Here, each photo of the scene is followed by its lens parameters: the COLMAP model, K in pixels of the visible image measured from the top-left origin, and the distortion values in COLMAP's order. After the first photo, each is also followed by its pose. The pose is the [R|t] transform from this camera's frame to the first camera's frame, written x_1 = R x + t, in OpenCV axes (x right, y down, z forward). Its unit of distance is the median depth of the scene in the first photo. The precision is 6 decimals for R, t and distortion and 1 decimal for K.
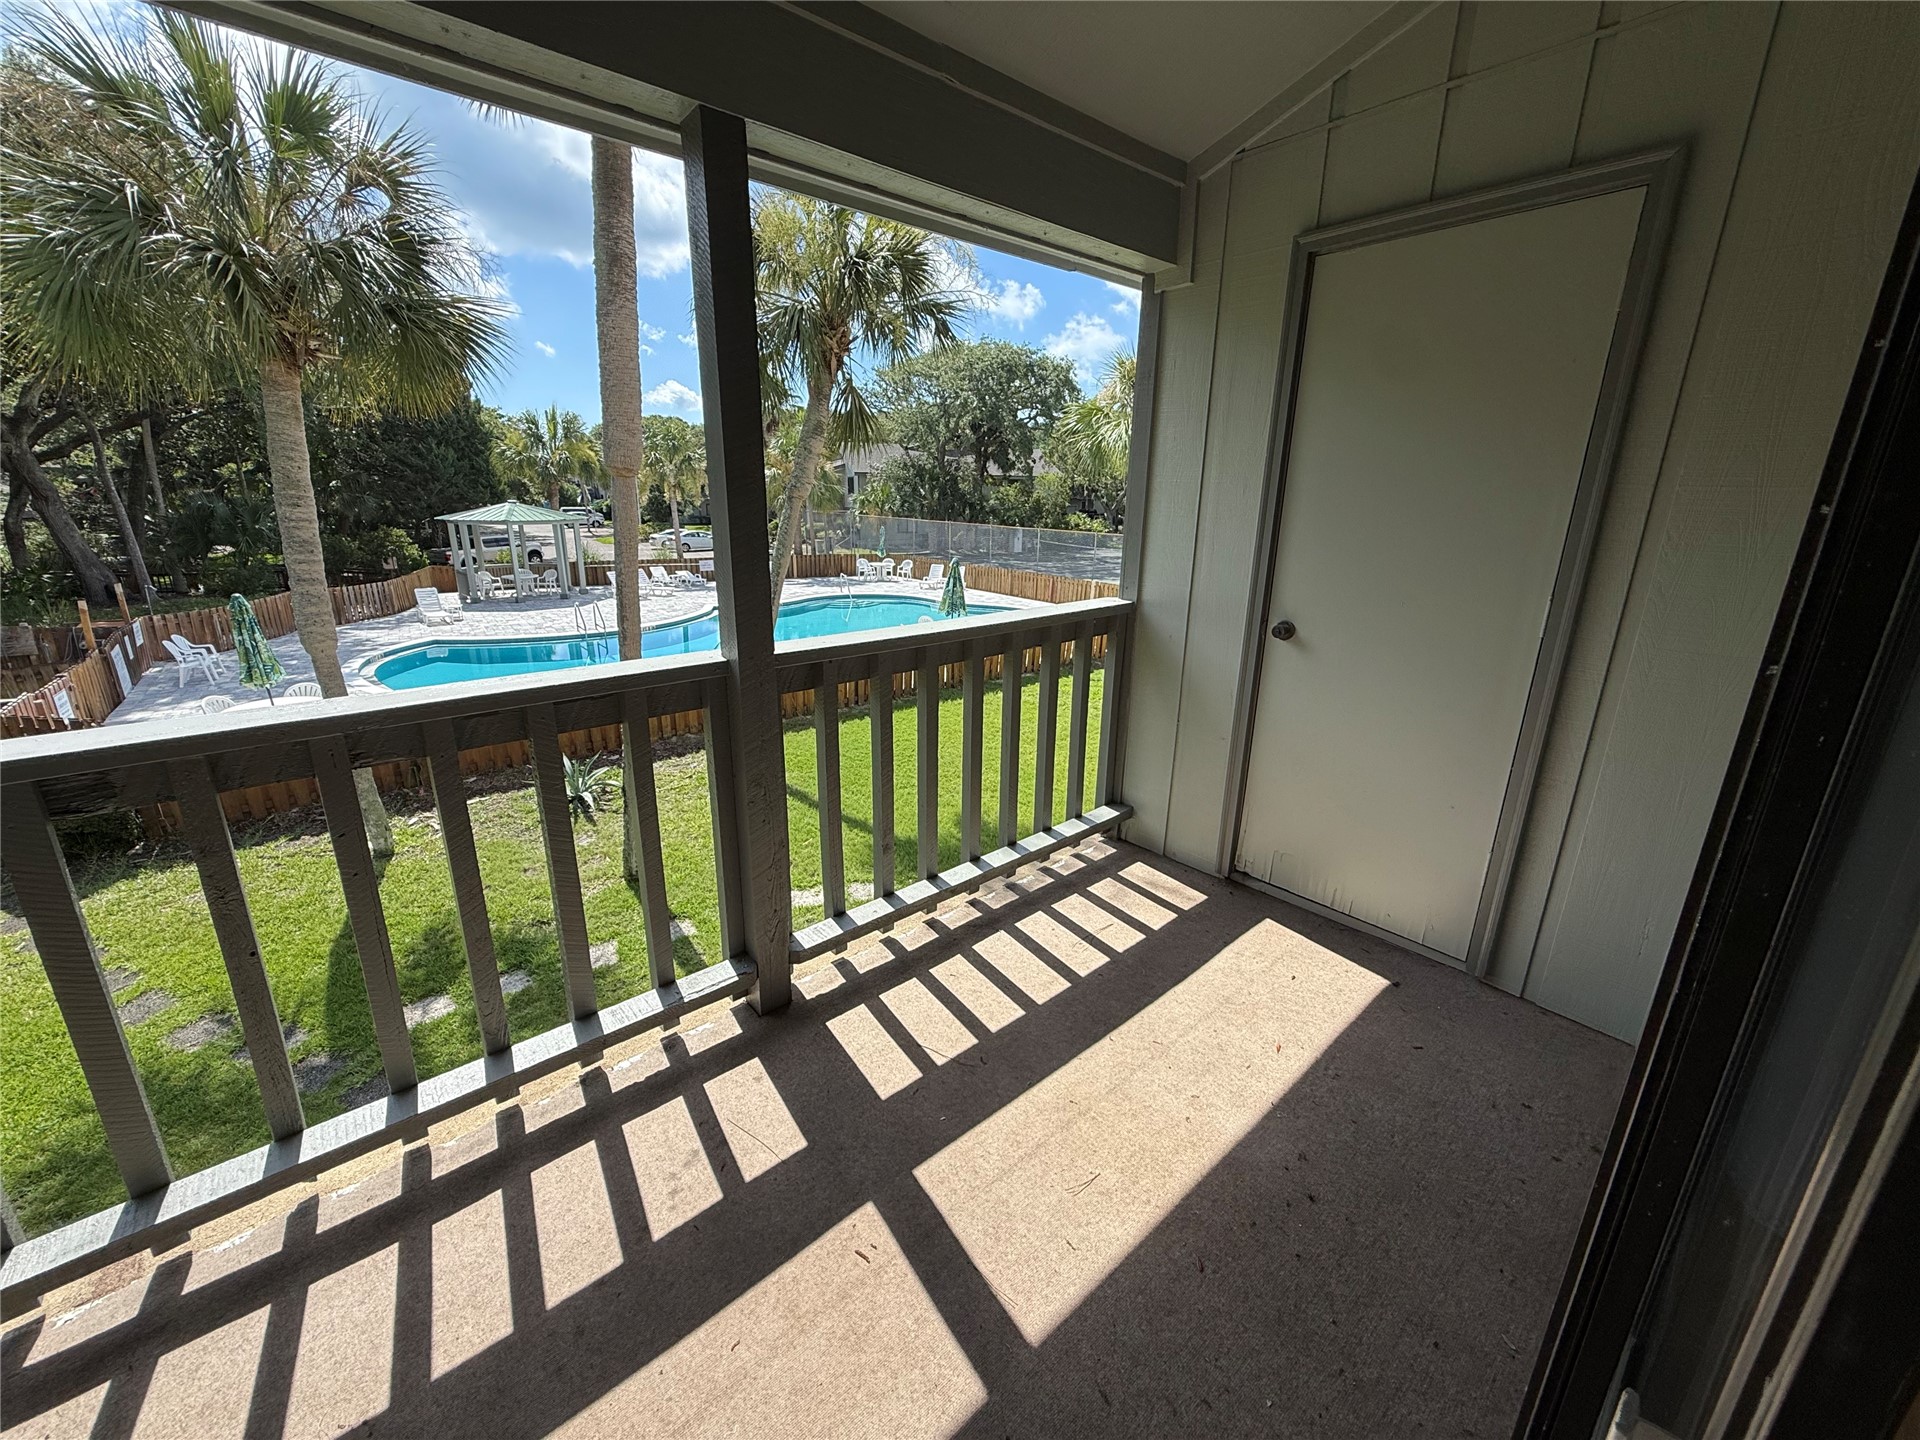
lens RADIAL K [[759.4, 0, 960.0], [0, 759.4, 720.0], [0, 0, 1]] dist [-0.002287, 0.000564]
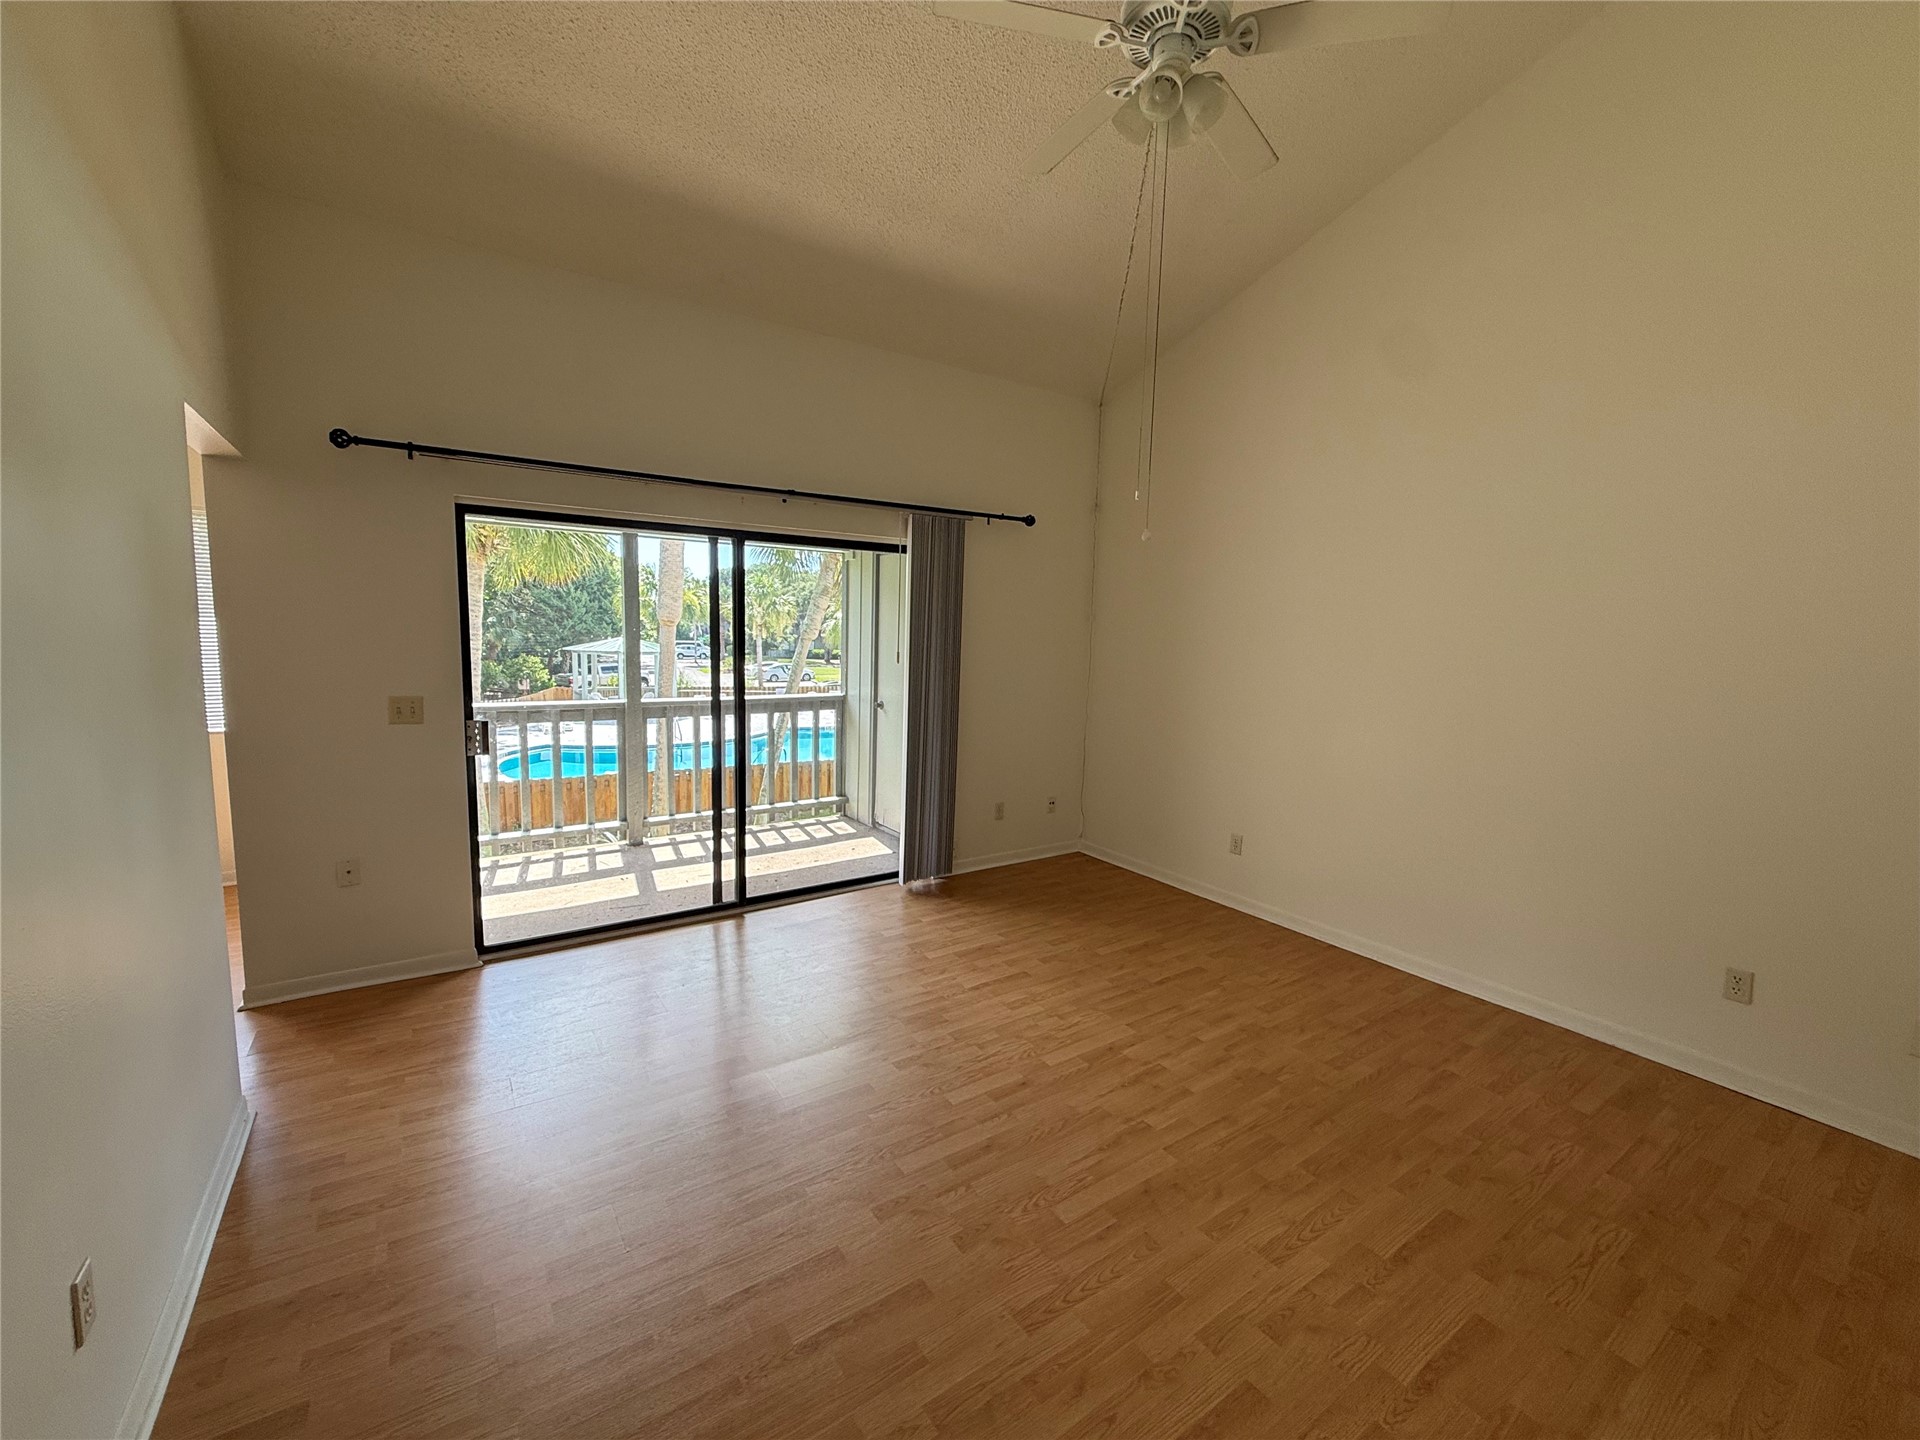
lens RADIAL K [[768.0, 0, 960.0], [0, 768.0, 720.0], [0, 0, 1]] dist [-0.000650, 0.000431]
pose [[0.992606, 0.027927, -0.118123, 0.112245], [-0.048320, 0.983650, -0.173488, 0.037555], [0.111347, 0.177913, 0.977726, -0.144110]]
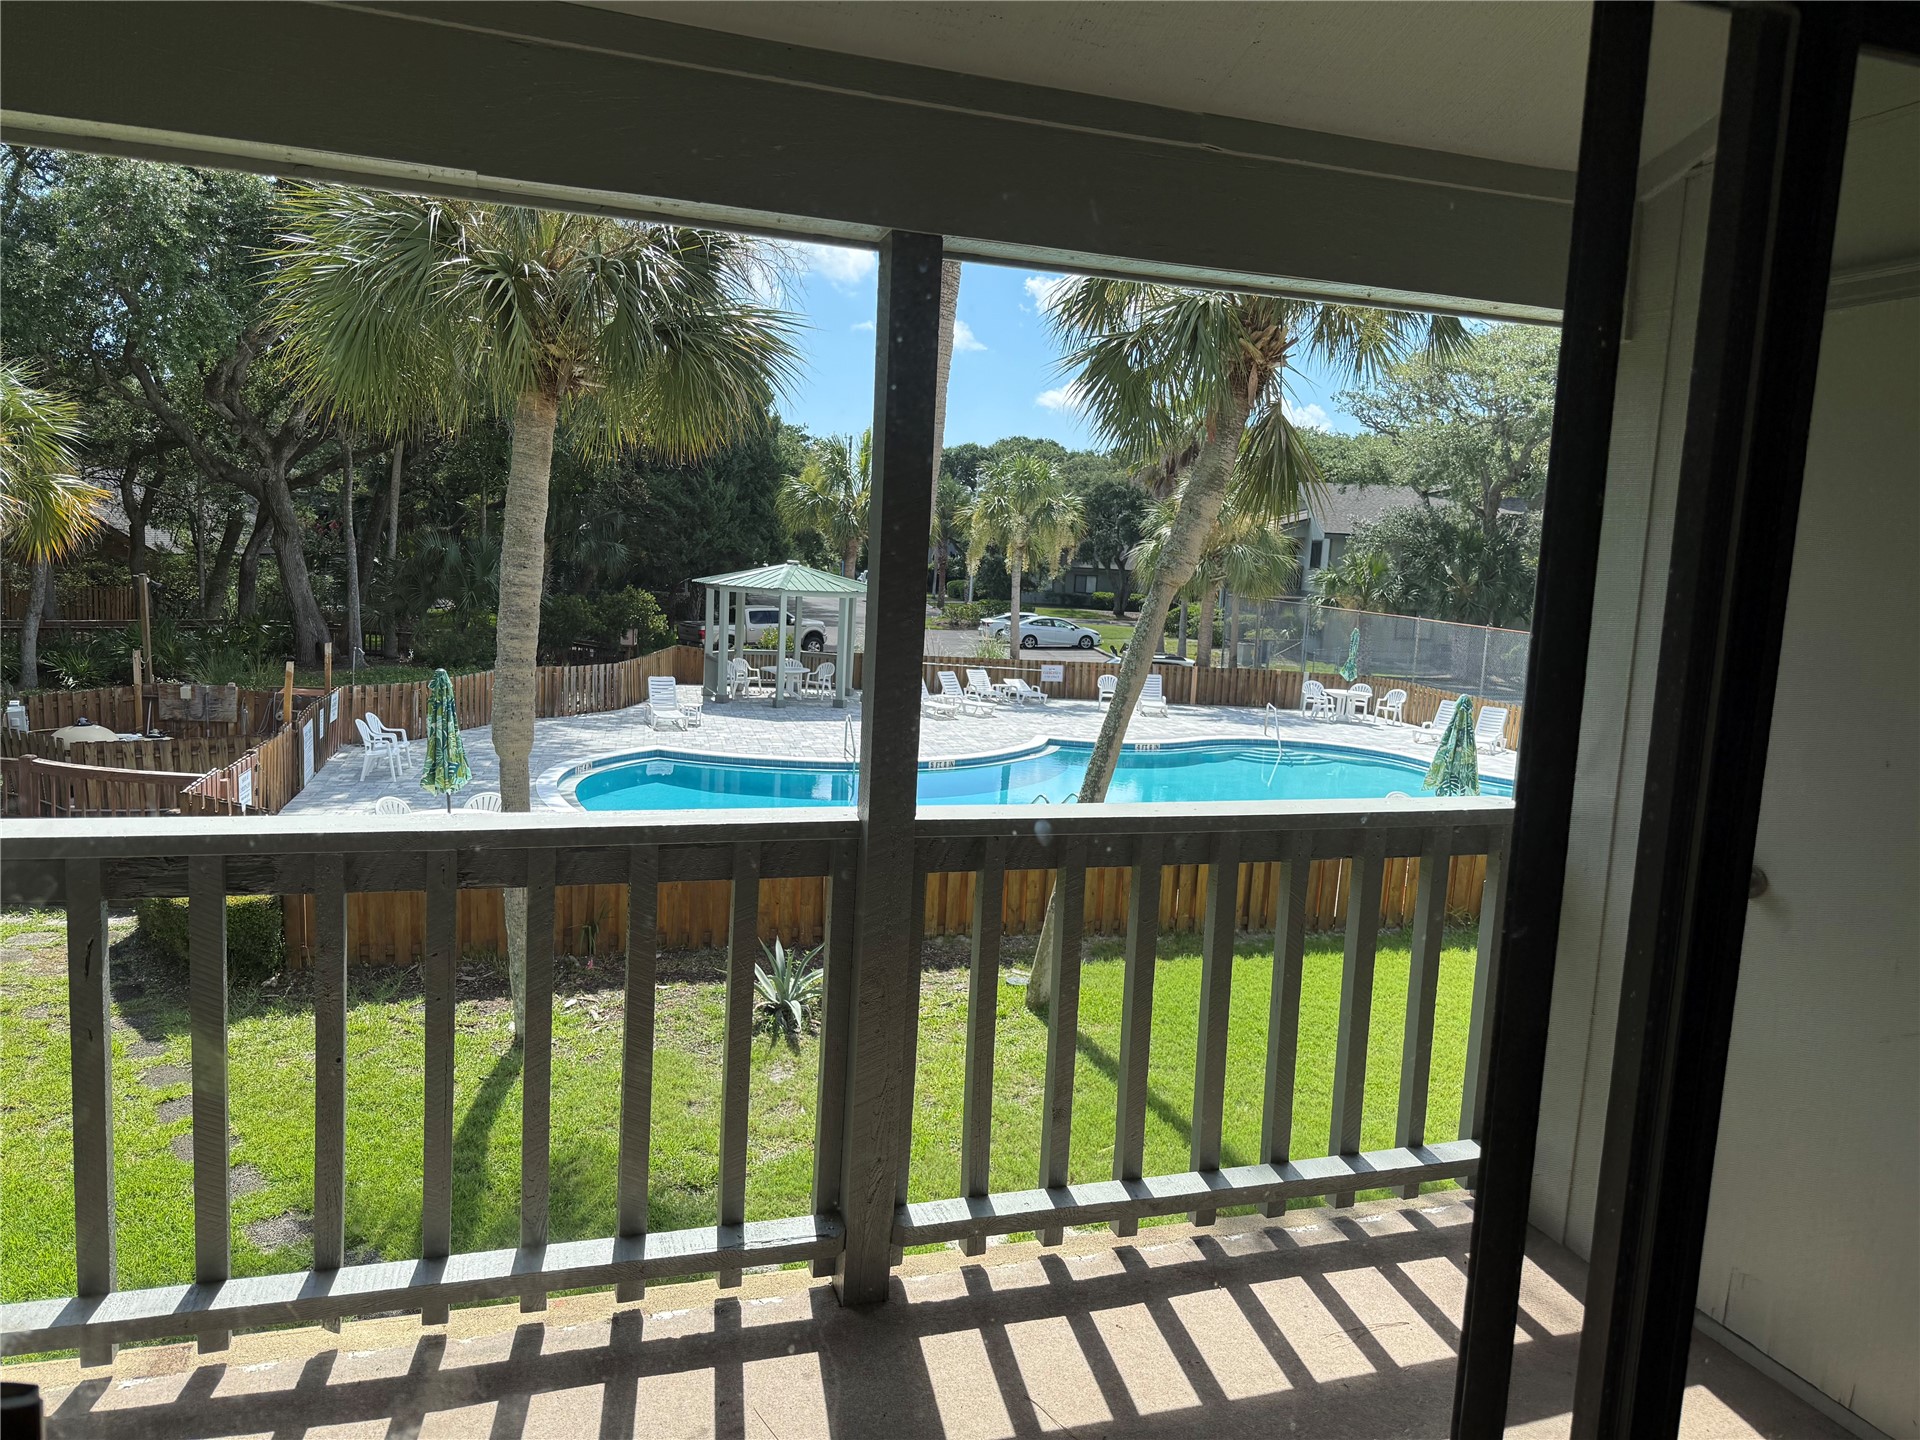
lens RADIAL K [[1332.2, 0, 960.0], [0, 1332.2, 720.0], [0, 0, 1]] dist [0.157690, -0.323237]
pose [[0.919875, 0.085495, -0.382781, 0.030266], [-0.150080, 0.978404, -0.142135, 0.000417], [0.362362, 0.188194, 0.912840, -0.027003]]
